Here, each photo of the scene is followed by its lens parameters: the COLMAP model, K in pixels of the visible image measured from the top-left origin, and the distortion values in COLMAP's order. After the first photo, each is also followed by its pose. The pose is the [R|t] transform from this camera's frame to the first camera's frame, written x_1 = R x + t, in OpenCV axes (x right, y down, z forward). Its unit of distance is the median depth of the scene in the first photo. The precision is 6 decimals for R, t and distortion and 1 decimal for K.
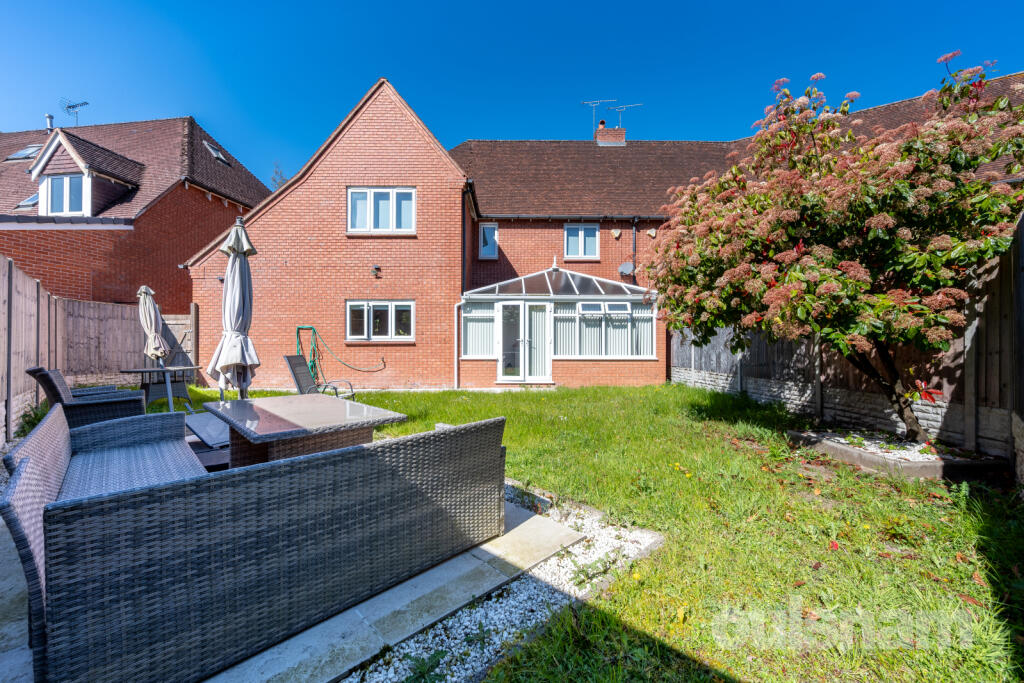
lens RADIAL K [[403.6, 0, 512.0], [0, 403.6, 341.5], [0, 0, 1]] dist [-0.000799, -0.000112]
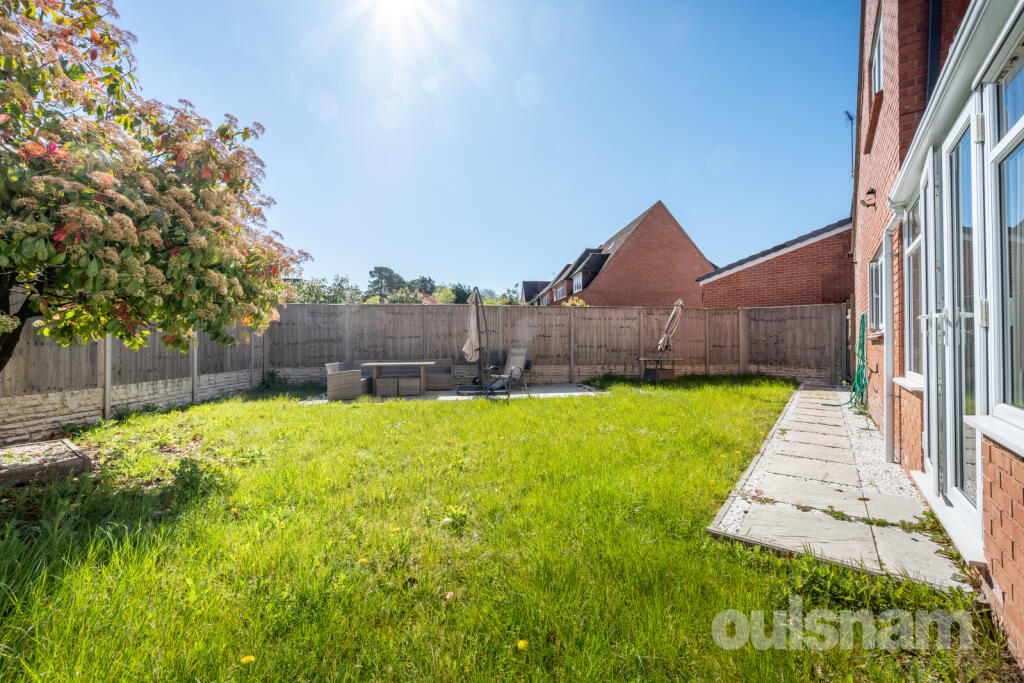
lens RADIAL K [[403.6, 0, 512.0], [0, 403.6, 341.5], [0, 0, 1]] dist [-0.000799, -0.000112]
pose [[-0.626173, -0.001996, -0.779681, 0.391810], [0.006159, 0.999953, -0.007506, 0.010647], [0.779660, -0.009502, -0.626131, 1.051884]]
